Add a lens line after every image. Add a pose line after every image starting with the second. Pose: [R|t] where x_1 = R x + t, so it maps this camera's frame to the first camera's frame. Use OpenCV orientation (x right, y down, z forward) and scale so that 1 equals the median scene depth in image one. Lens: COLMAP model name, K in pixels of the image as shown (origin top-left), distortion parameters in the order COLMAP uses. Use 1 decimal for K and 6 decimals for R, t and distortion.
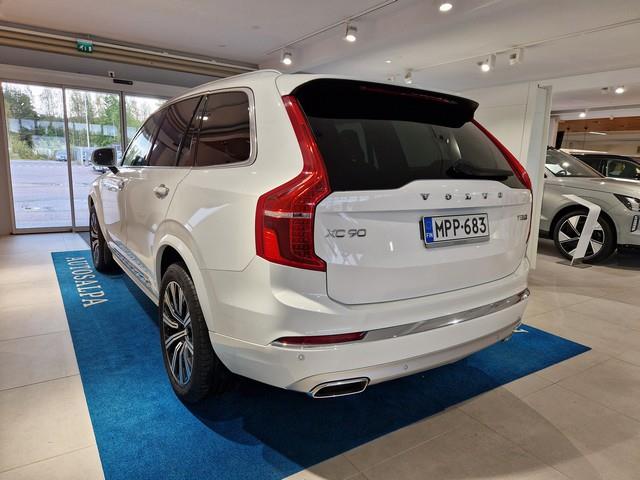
lens RADIAL K [[429.7, 0, 320.0], [0, 429.7, 240.0], [0, 0, 1]] dist [0.060527, -0.048091]
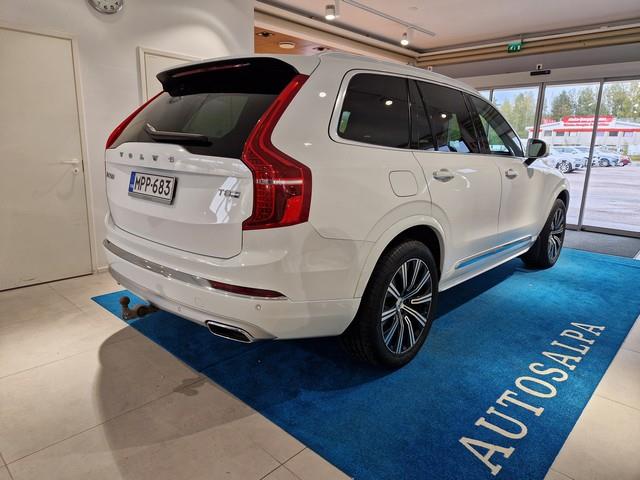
lens RADIAL K [[429.7, 0, 320.0], [0, 429.7, 240.0], [0, 0, 1]] dist [0.060527, -0.048091]
pose [[0.222771, 0.181349, -0.957855, 1.474990], [-0.193065, 0.971292, 0.138991, -0.128257], [0.955562, 0.153965, 0.251387, 1.117022]]
